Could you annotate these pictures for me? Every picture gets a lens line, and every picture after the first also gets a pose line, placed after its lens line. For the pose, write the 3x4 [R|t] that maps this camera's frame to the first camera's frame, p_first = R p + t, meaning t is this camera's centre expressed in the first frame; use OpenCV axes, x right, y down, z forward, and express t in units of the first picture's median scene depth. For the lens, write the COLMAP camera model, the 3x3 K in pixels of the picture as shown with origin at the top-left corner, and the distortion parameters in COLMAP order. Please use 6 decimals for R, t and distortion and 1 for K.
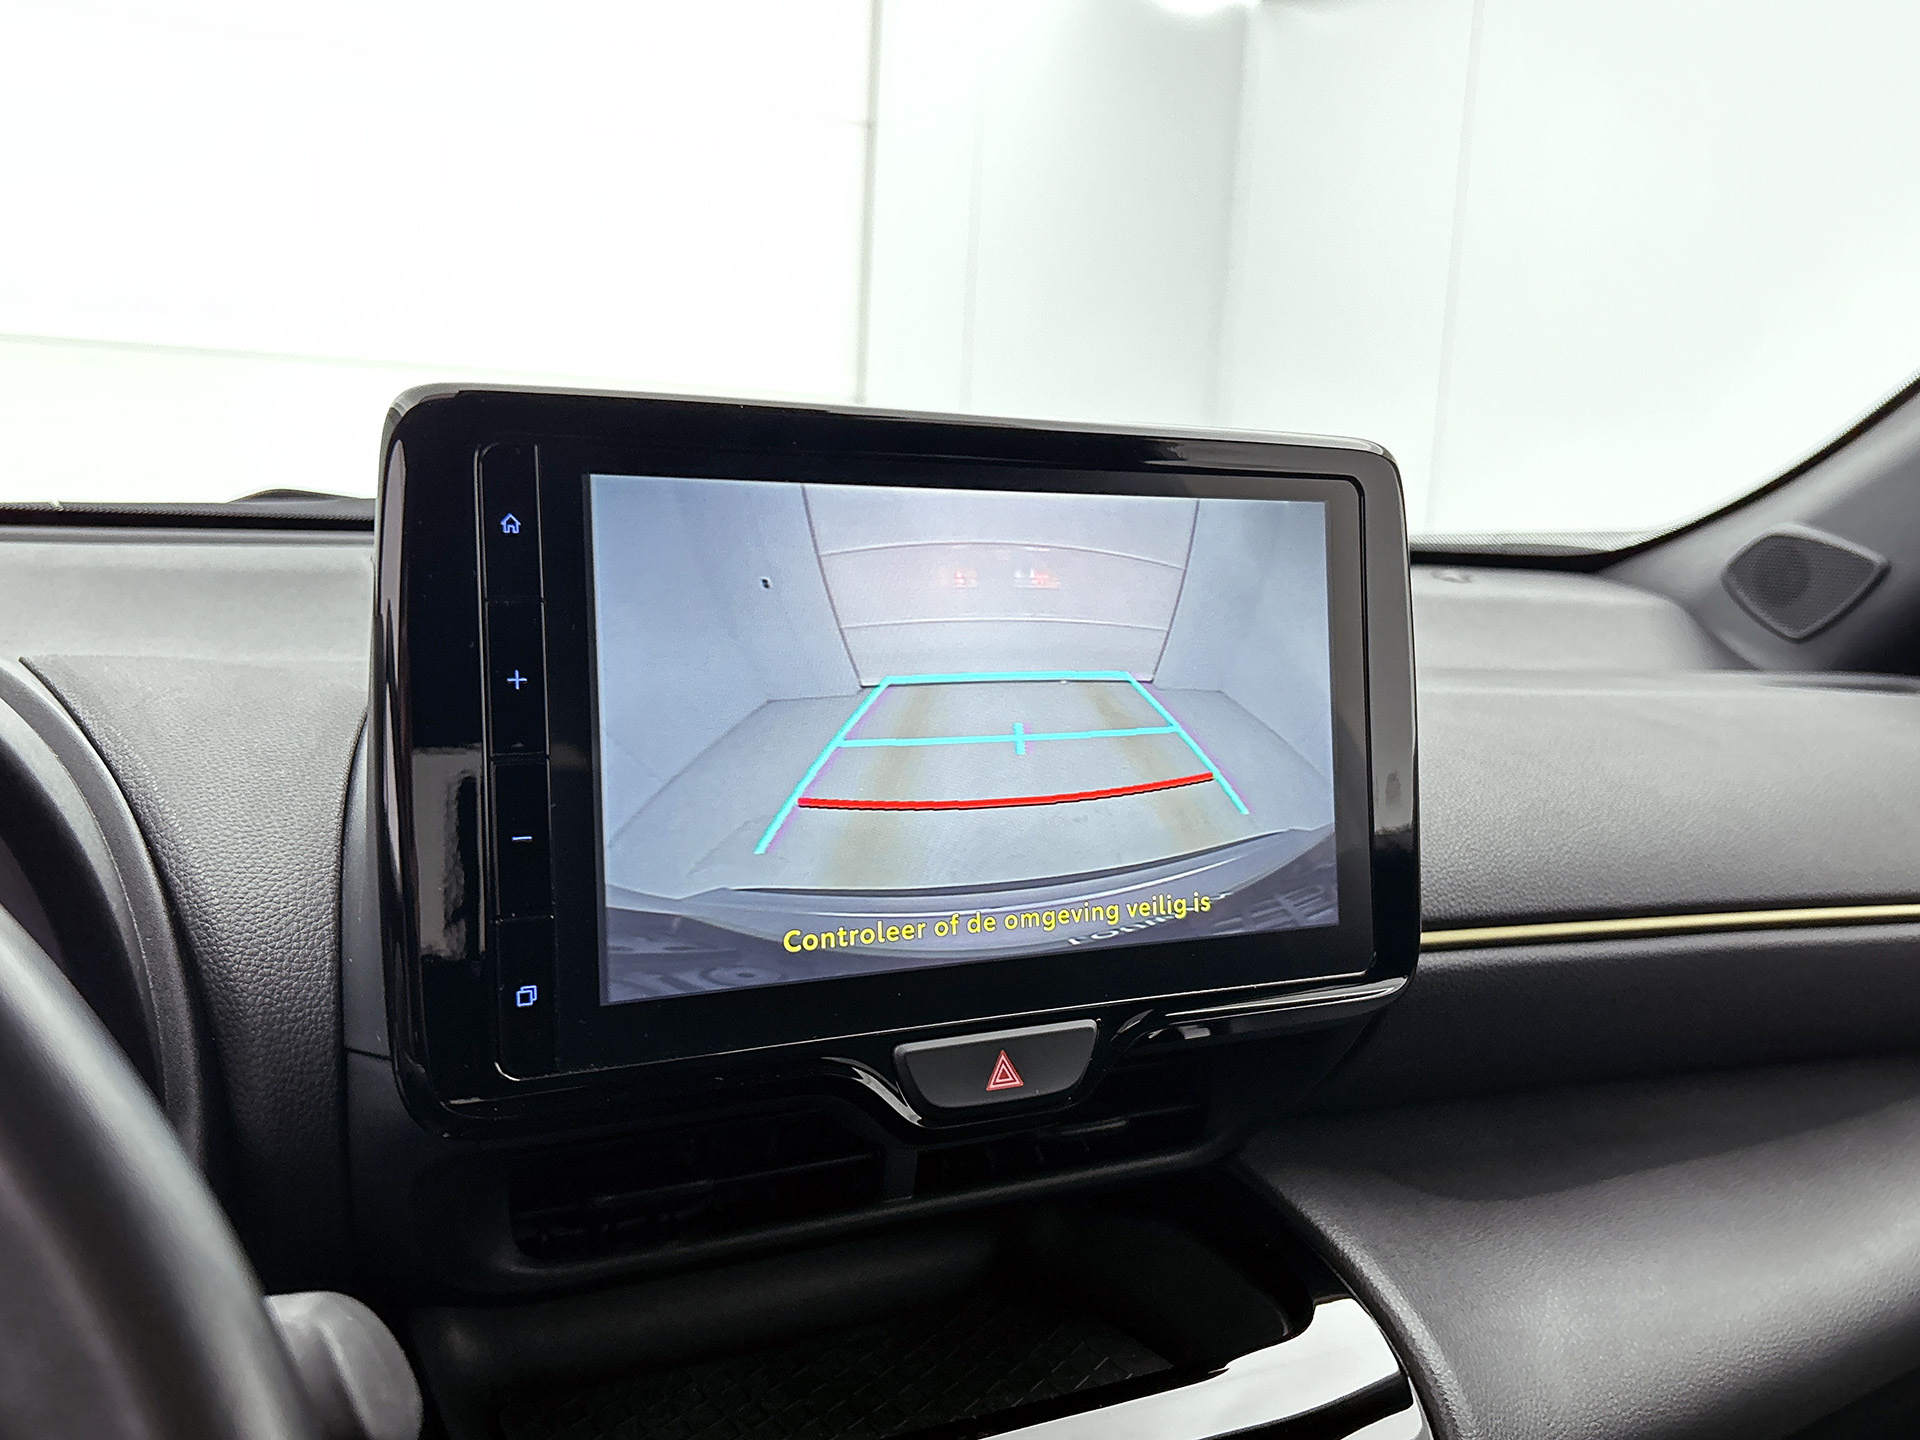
lens RADIAL K [[1717.5, 0, 965.5], [0, 1717.5, 723.3], [0, 0, 1]] dist [0.005355, -0.007937]
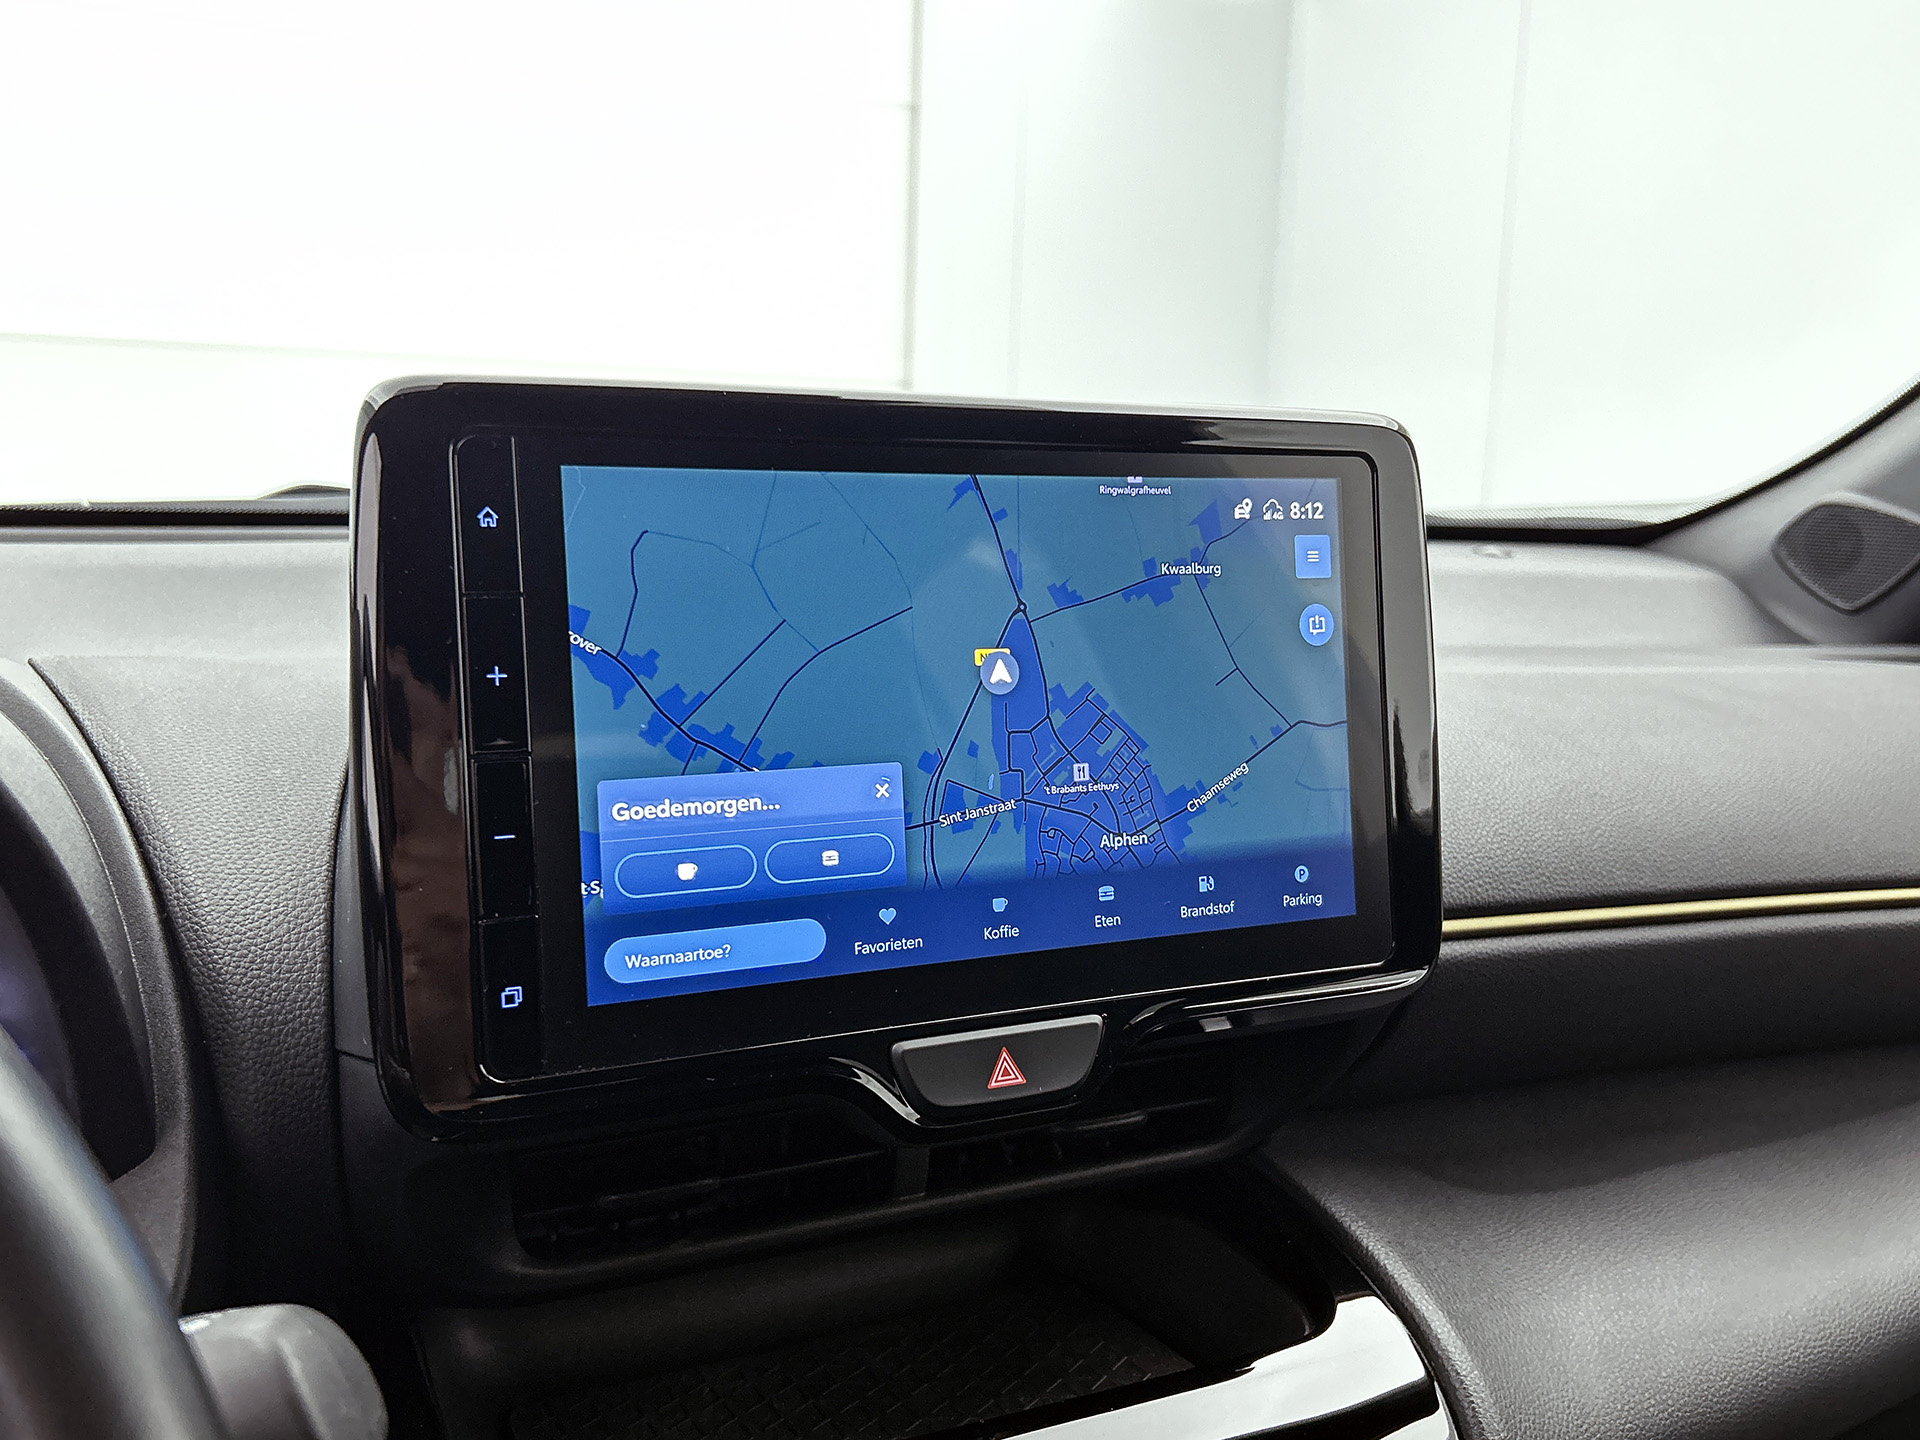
lens RADIAL K [[1717.4, 0, 960.0], [0, 1717.4, 720.0], [0, 0, 1]] dist [0.002803, -0.001085]
pose [[0.999233, -0.013388, -0.036791, 0.029767], [0.013670, 0.999879, 0.007431, -0.002904], [0.036687, -0.007928, 0.999295, 0.020676]]
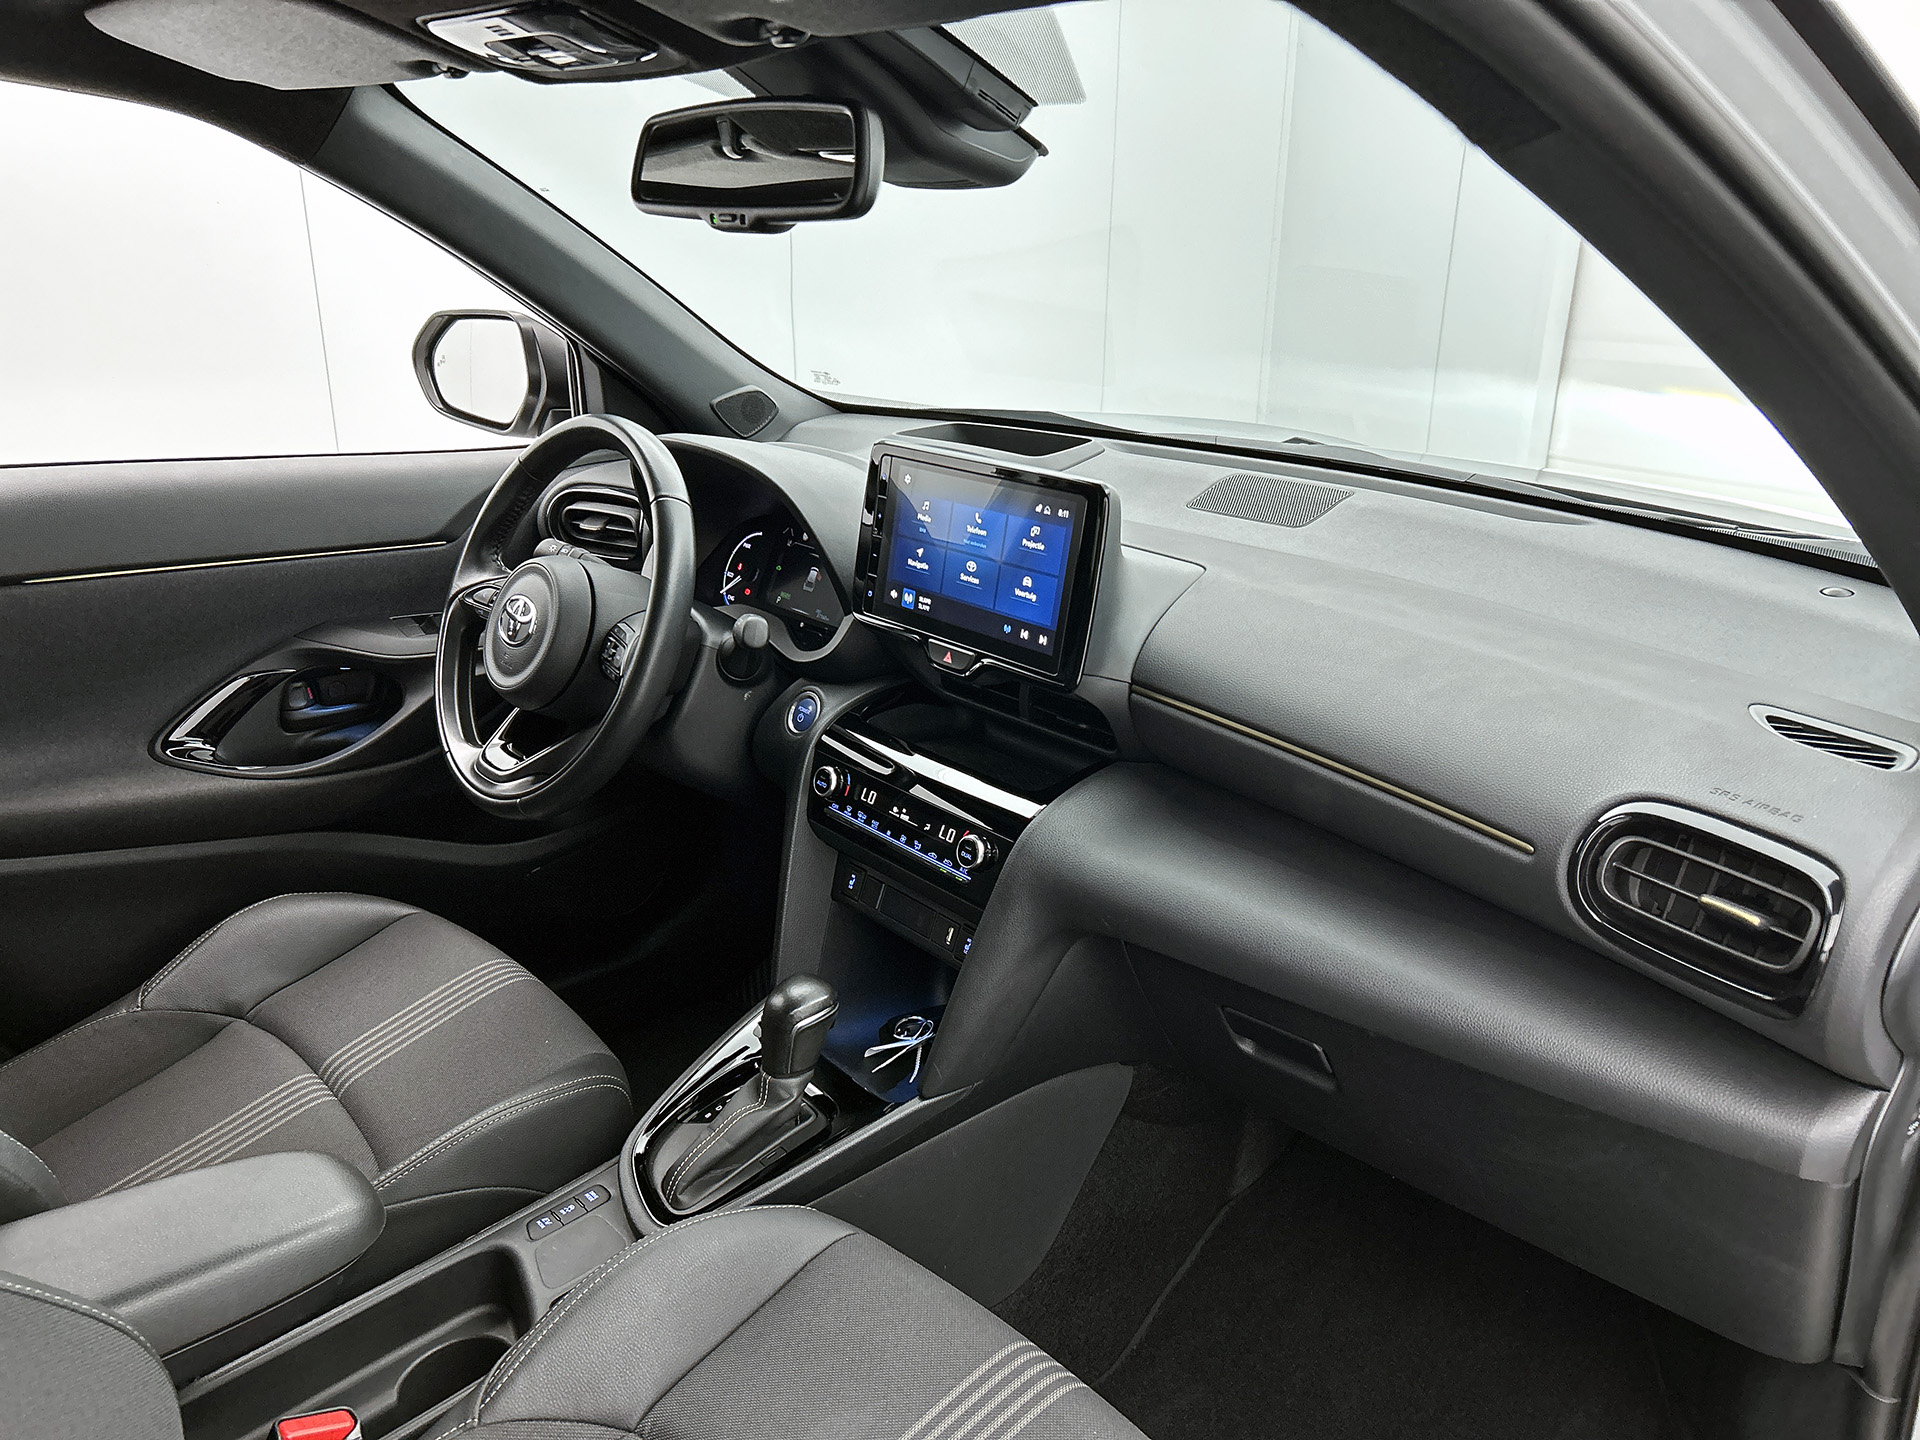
lens RADIAL K [[1402.4, 0, 962.7], [0, 1402.4, 728.1], [0, 0, 1]] dist [0.092046, -0.226052]
pose [[0.249121, 0.287087, -0.924943, 2.245764], [-0.155032, 0.954559, 0.254523, -0.316127], [0.955983, 0.079988, 0.282308, 0.227460]]
